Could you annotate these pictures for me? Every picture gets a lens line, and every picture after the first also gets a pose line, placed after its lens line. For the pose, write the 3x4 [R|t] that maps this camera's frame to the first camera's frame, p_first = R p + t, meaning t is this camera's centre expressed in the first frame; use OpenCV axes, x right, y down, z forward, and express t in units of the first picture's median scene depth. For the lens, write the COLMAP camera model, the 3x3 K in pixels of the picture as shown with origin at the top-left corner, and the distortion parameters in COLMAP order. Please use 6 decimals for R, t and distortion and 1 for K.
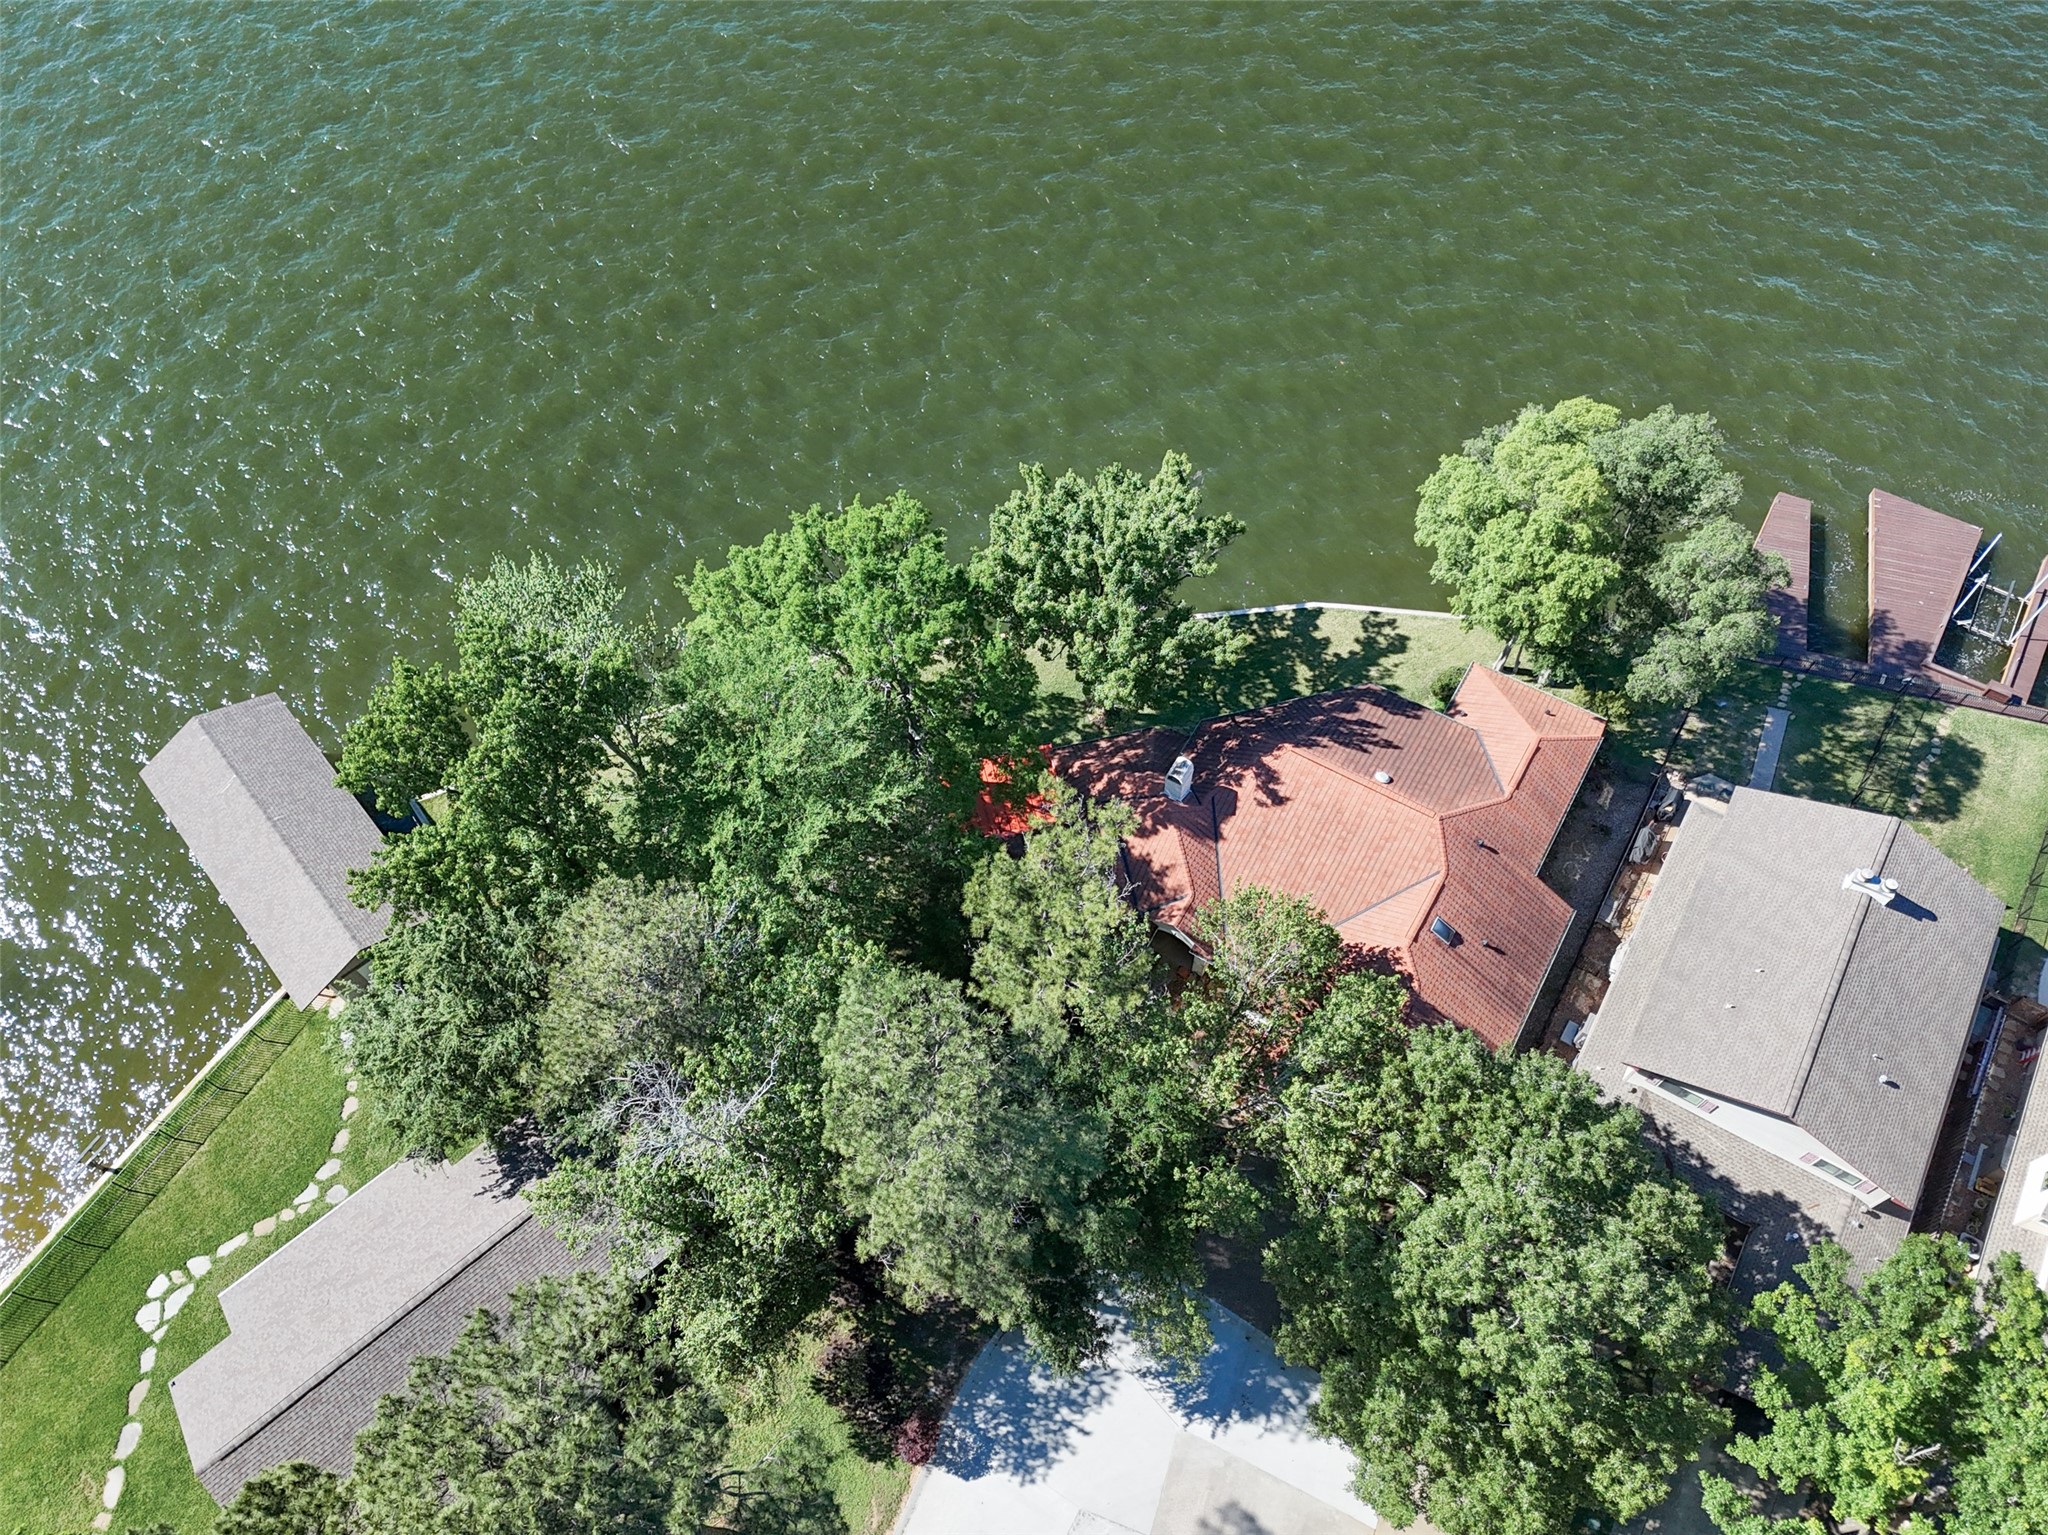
lens RADIAL K [[1492.4, 0, 1024.0], [0, 1492.4, 767.5], [0, 0, 1]] dist [0.081449, -0.079127]
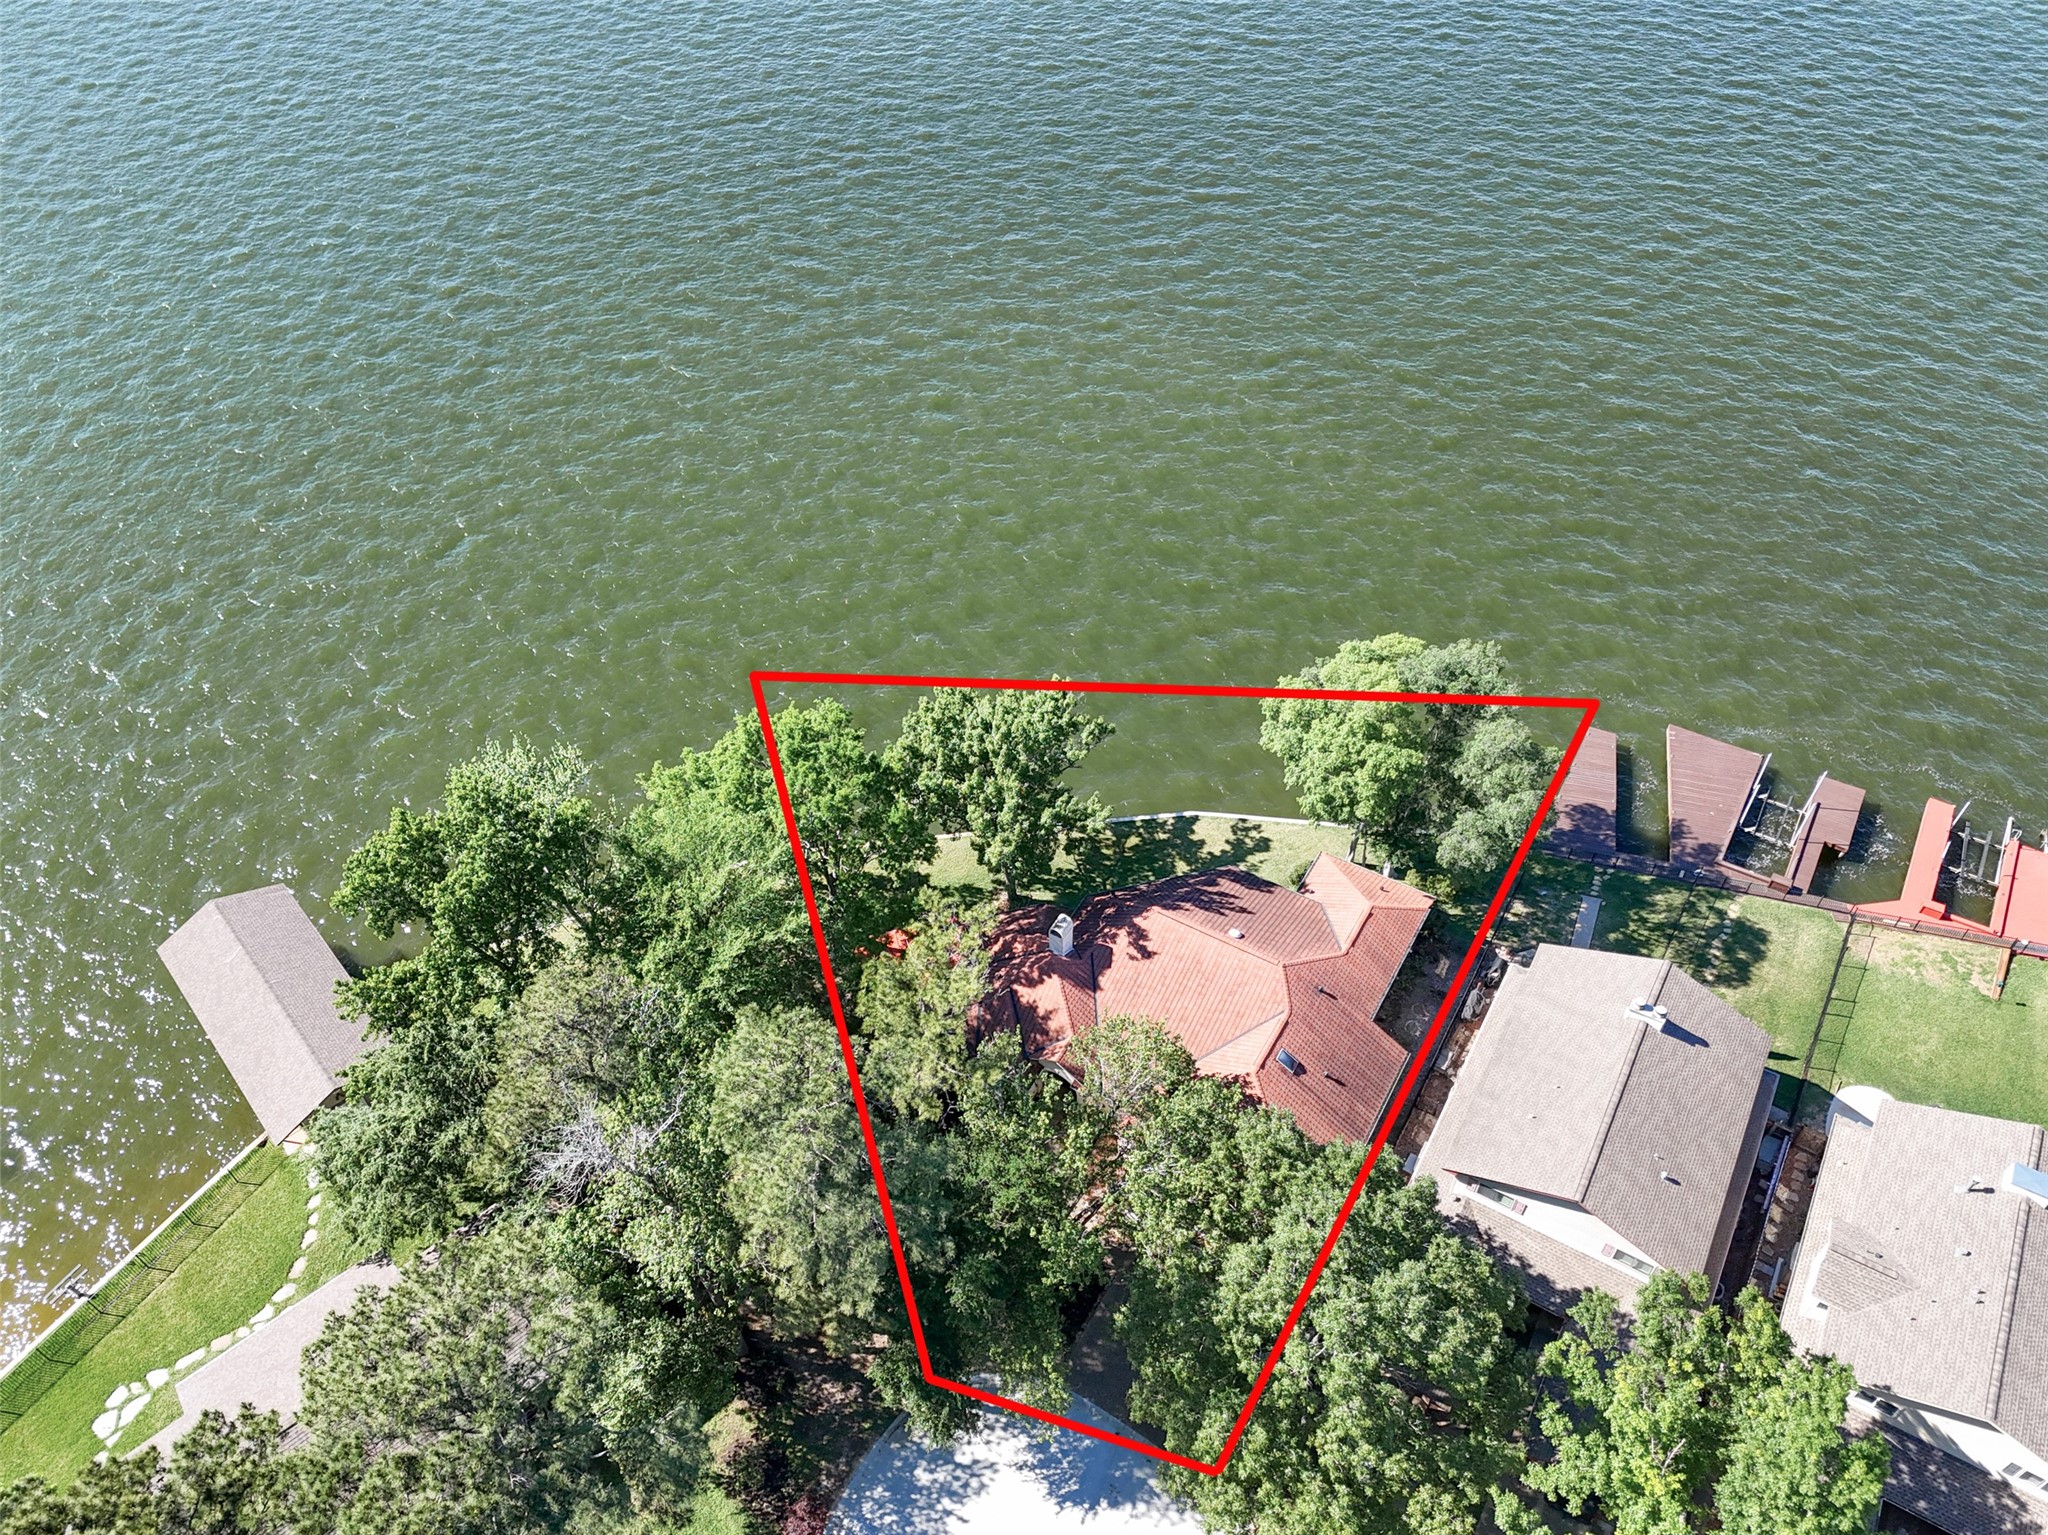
lens RADIAL K [[1492.4, 0, 1024.0], [0, 1492.4, 767.5], [0, 0, 1]] dist [0.081449, -0.079127]
pose [[0.999992, -0.001777, 0.003449, 0.076167], [0.002540, 0.971752, -0.235990, 0.164406], [-0.002932, 0.235997, 0.971749, -0.166051]]
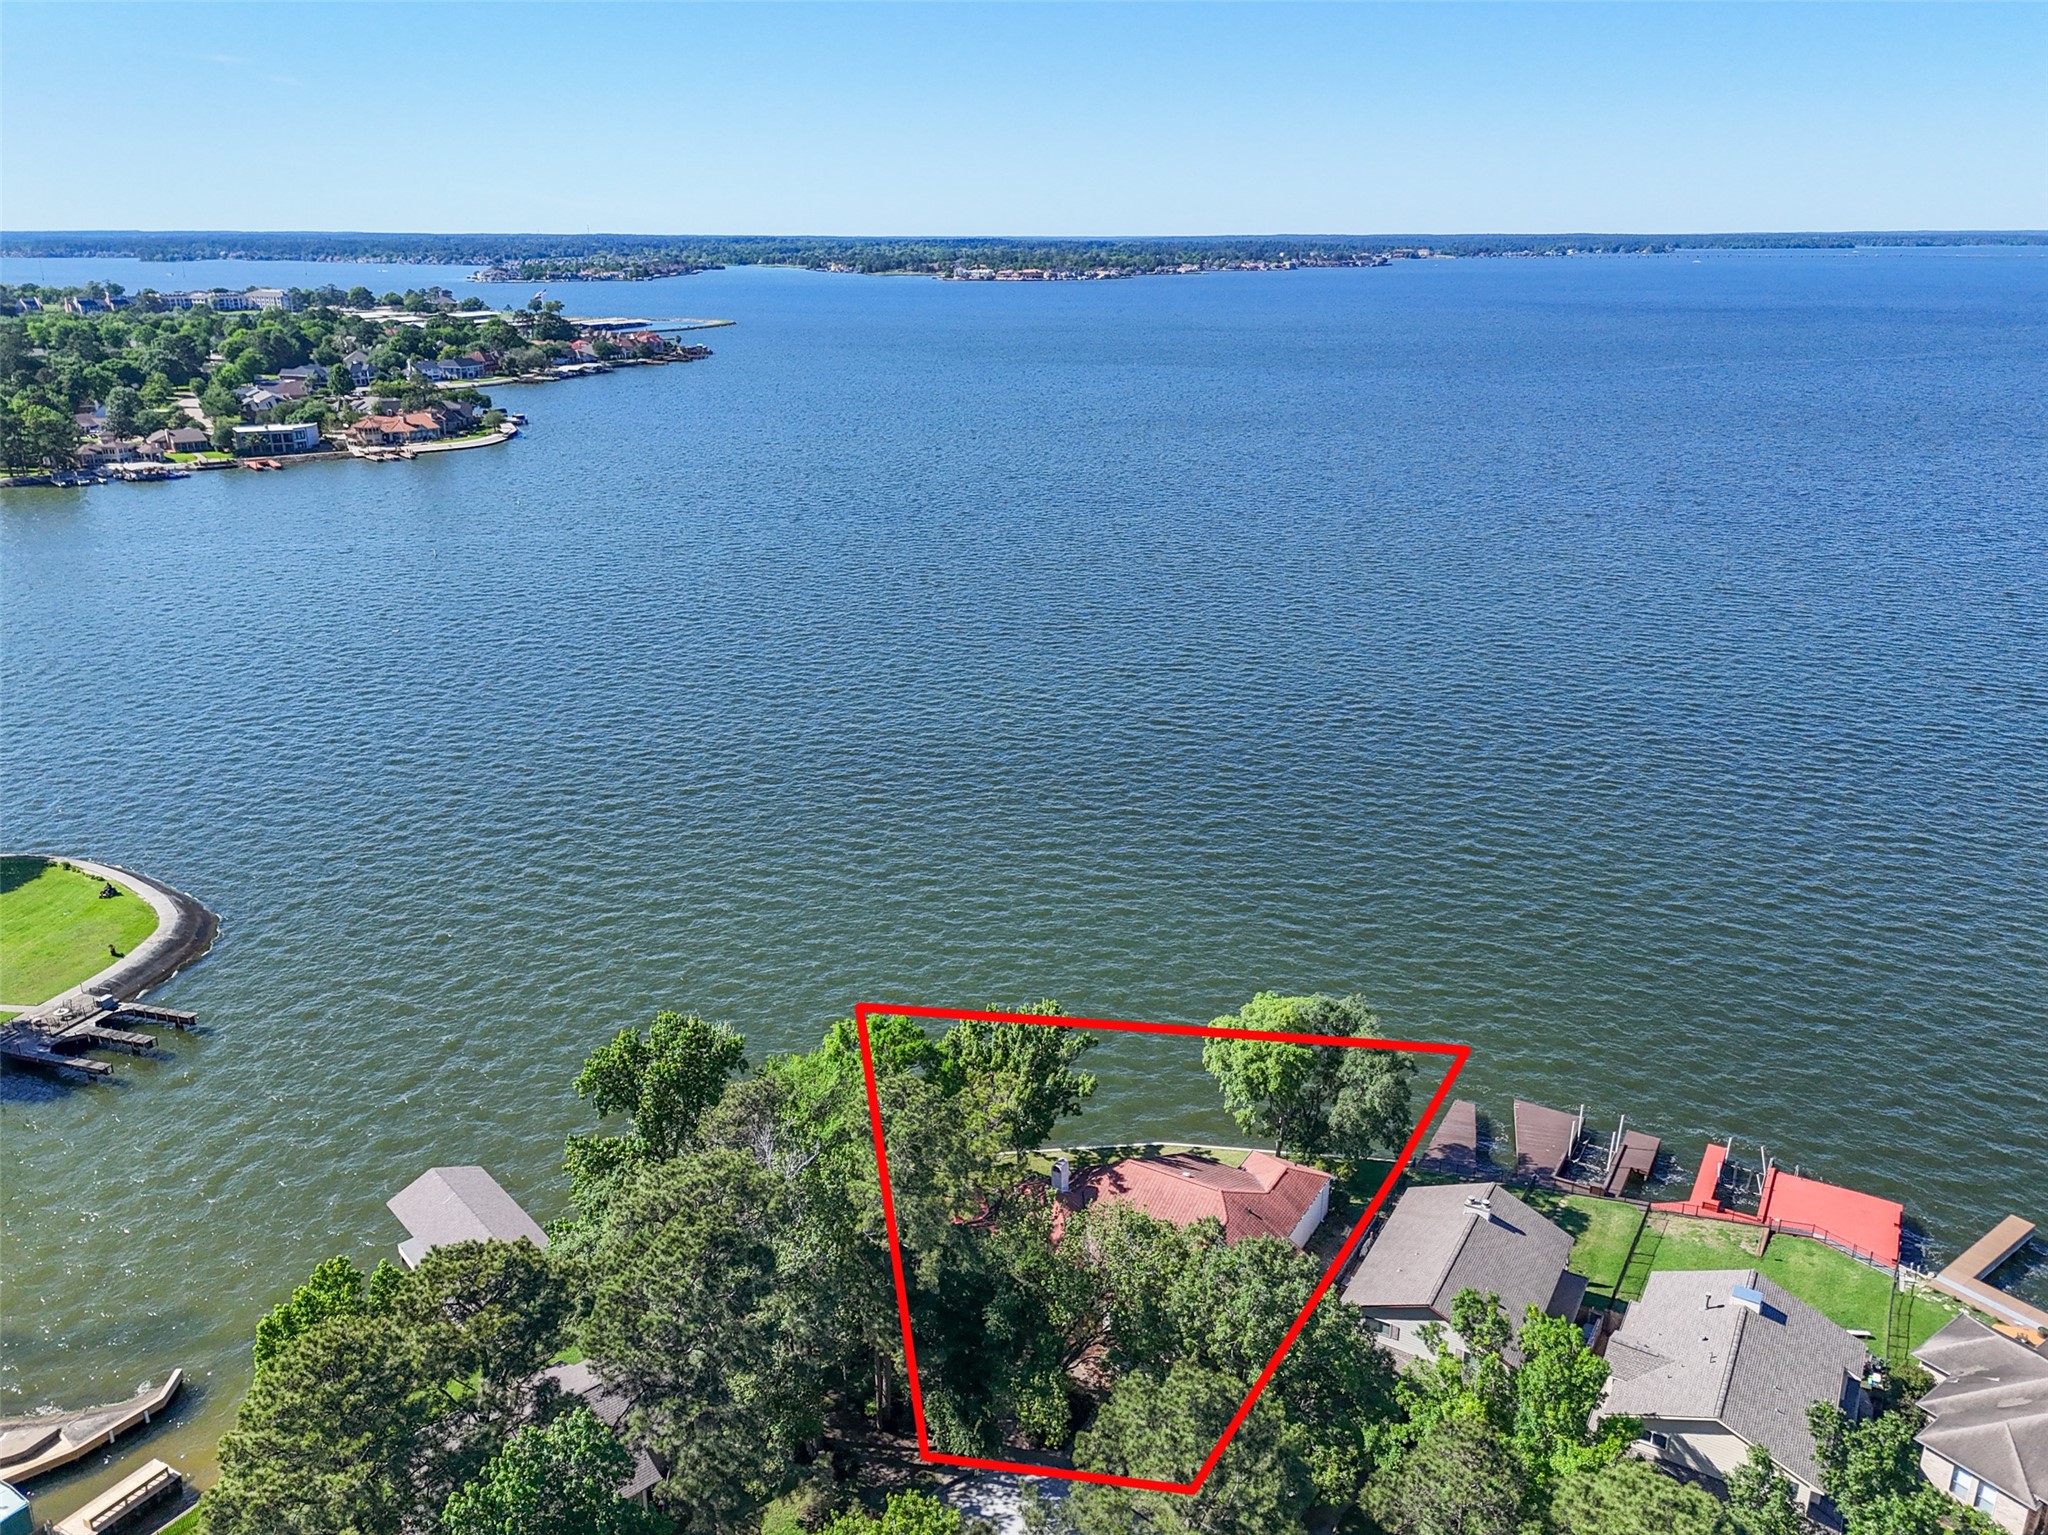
lens RADIAL K [[1492.4, 0, 1024.0], [0, 1492.4, 767.5], [0, 0, 1]] dist [0.081449, -0.079127]
pose [[0.999882, 0.014098, 0.006076, 0.052300], [-0.006661, 0.755014, -0.655675, 0.776642], [-0.013831, 0.655557, 0.755019, -0.524497]]
